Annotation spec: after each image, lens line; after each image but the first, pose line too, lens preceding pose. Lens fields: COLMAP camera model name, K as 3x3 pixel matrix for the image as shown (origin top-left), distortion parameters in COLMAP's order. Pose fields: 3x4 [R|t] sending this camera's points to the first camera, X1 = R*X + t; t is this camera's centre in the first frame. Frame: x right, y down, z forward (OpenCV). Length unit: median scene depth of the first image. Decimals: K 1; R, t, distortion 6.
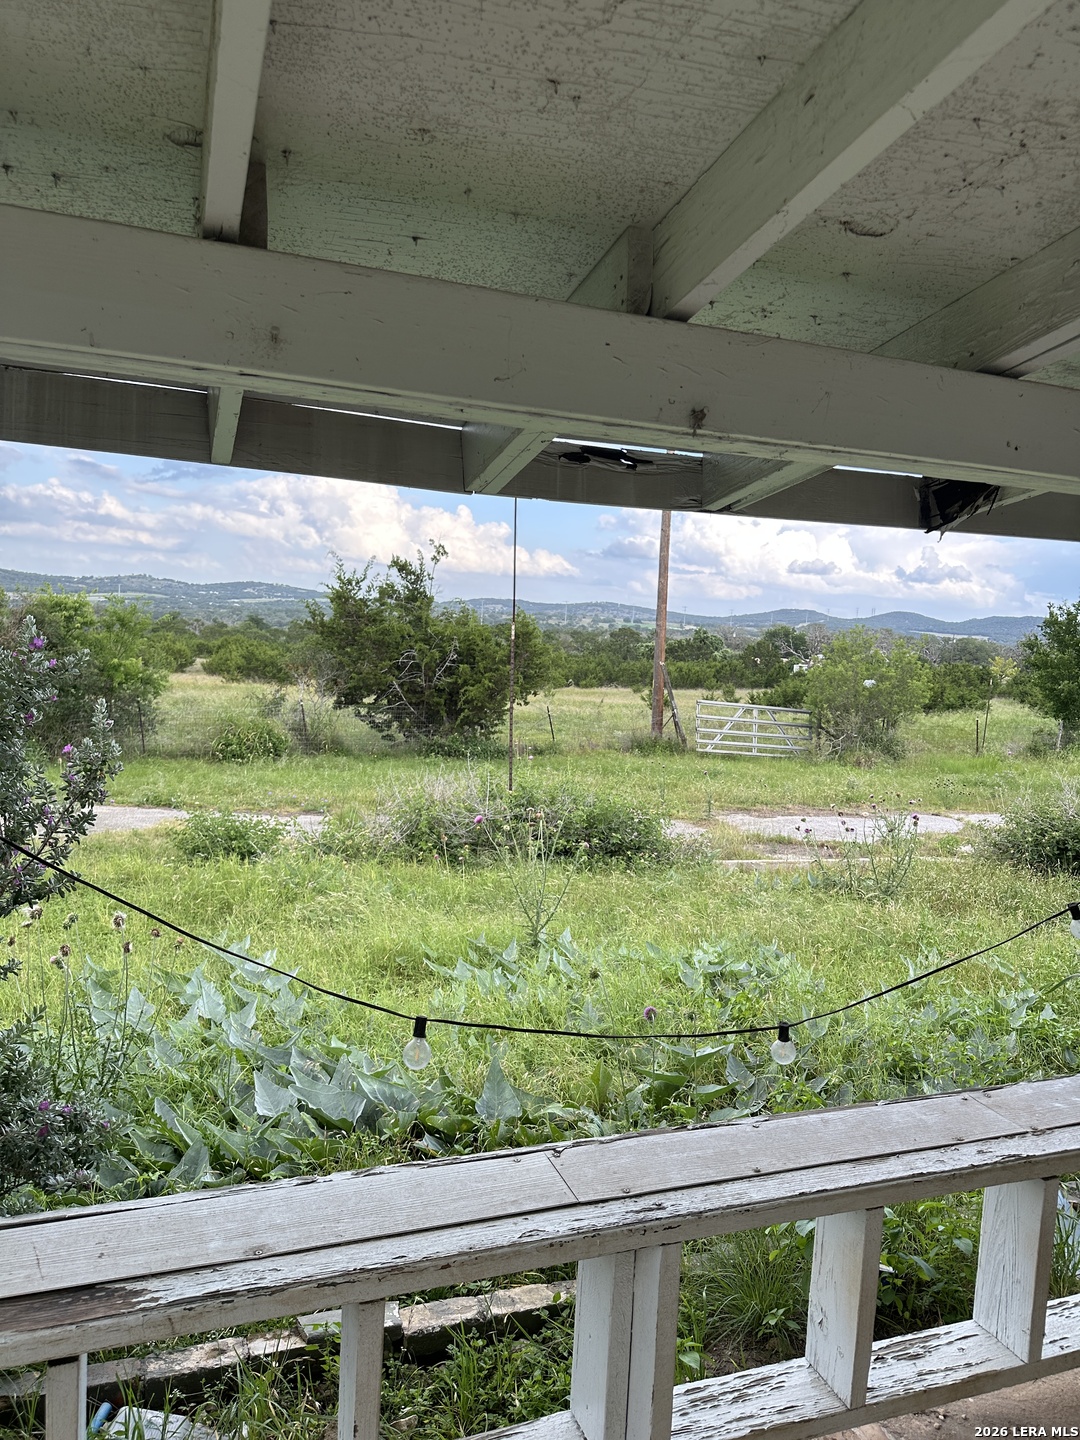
lens RADIAL K [[1000.0, 0, 539.0], [0, 1000.0, 715.8], [0, 0, 1]] dist [0.165080, -0.332085]
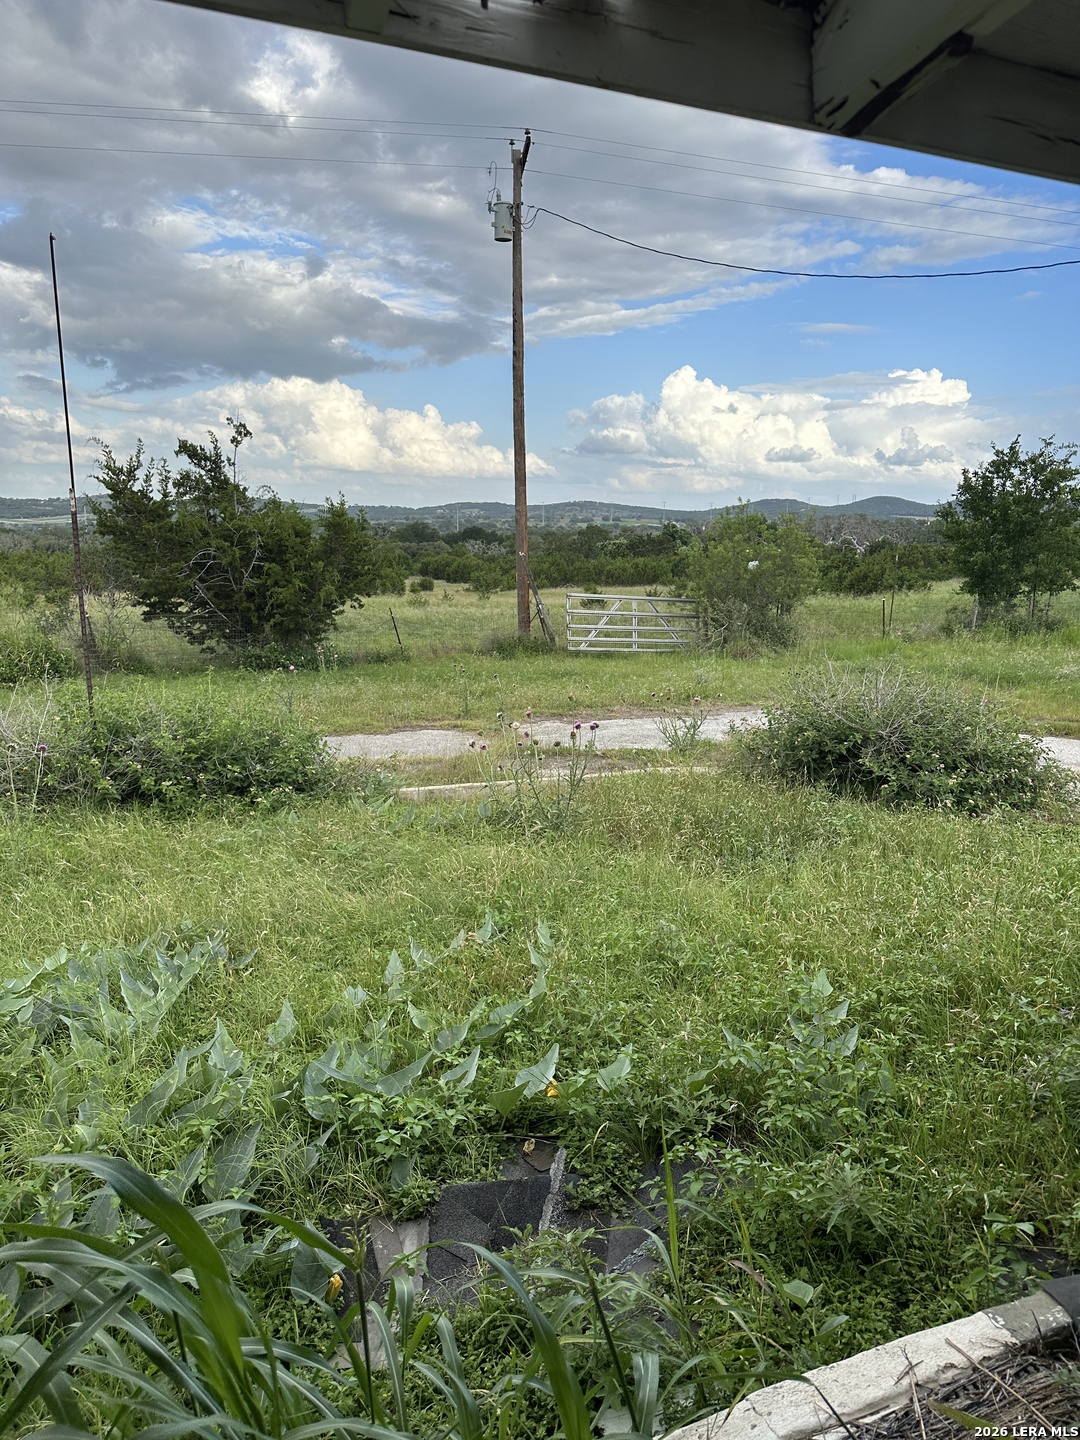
lens RADIAL K [[1000.0, 0, 539.0], [0, 1000.0, 715.8], [0, 0, 1]] dist [0.165080, -0.332085]
pose [[0.998694, -0.049451, 0.012816, 0.114222], [0.048016, 0.994324, 0.094938, 0.006875], [-0.017438, -0.094199, 0.995401, 0.089769]]
